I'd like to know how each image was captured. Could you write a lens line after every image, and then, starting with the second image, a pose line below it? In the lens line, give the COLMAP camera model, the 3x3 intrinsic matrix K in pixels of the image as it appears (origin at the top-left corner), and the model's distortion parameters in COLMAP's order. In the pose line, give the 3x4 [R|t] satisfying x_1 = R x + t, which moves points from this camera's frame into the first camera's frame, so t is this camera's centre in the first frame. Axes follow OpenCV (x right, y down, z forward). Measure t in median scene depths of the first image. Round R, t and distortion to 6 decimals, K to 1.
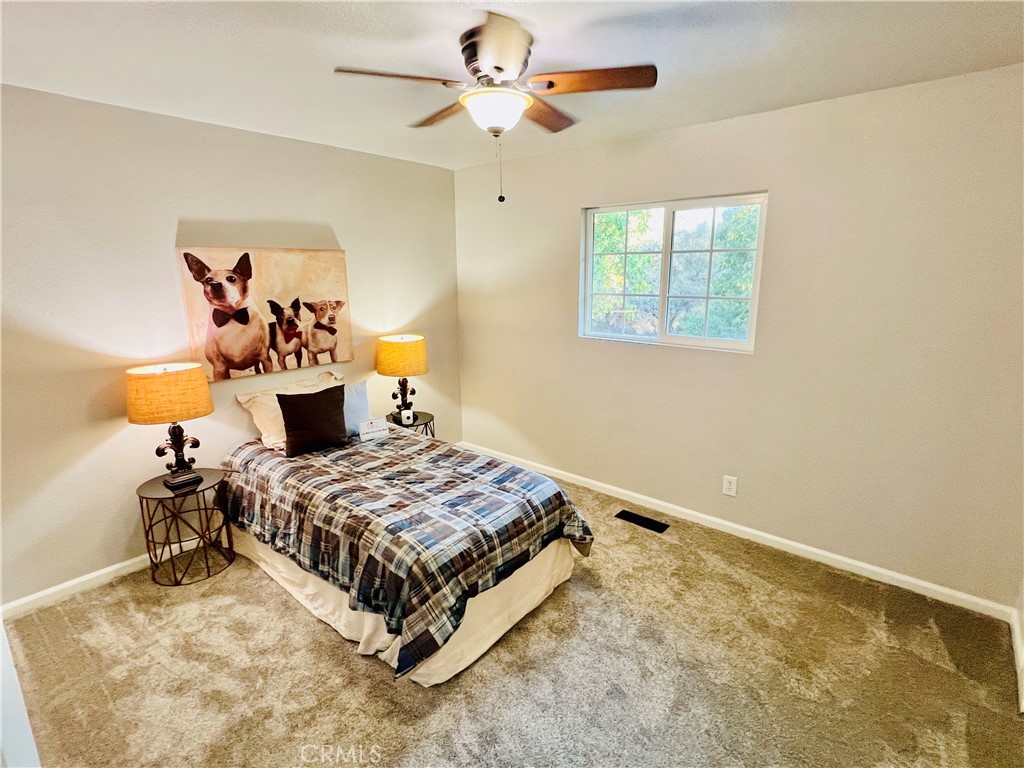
lens RADIAL K [[502.2, 0, 512.0], [0, 502.2, 384.0], [0, 0, 1]] dist [0.000301, 0.000336]
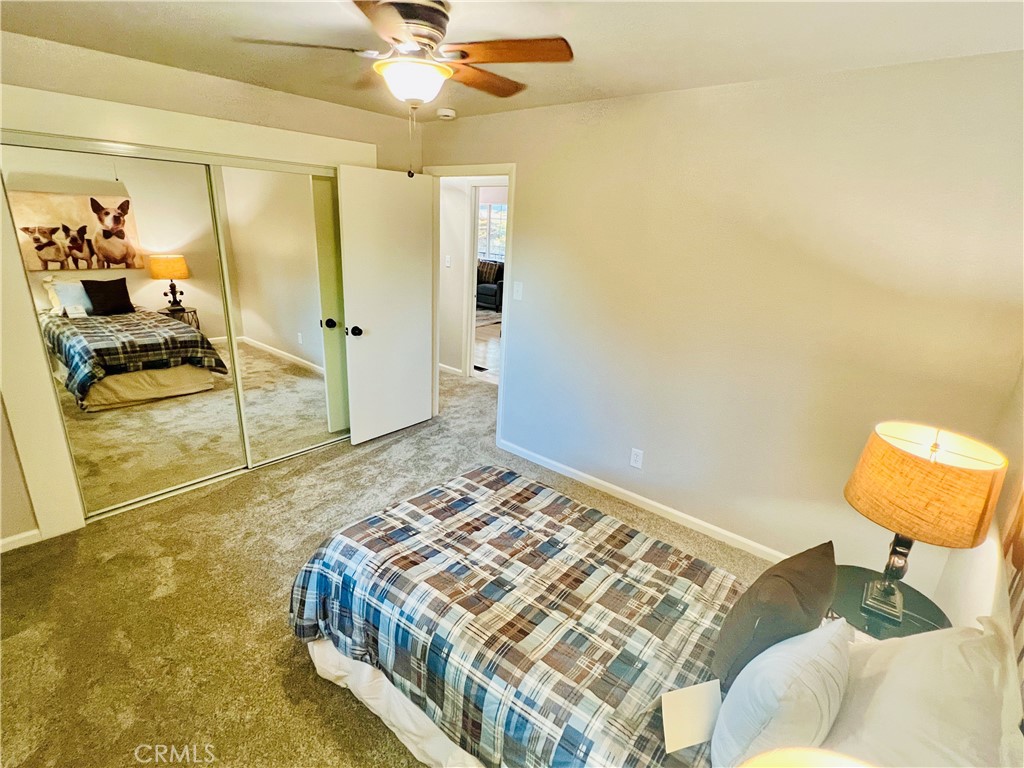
lens RADIAL K [[502.2, 0, 512.0], [0, 502.2, 384.0], [0, 0, 1]] dist [0.000301, 0.000336]
pose [[-0.997578, -0.067013, -0.018647, -0.149964], [-0.067419, 0.865492, 0.496366, -0.372289], [-0.017124, 0.496420, -0.867913, 1.489042]]
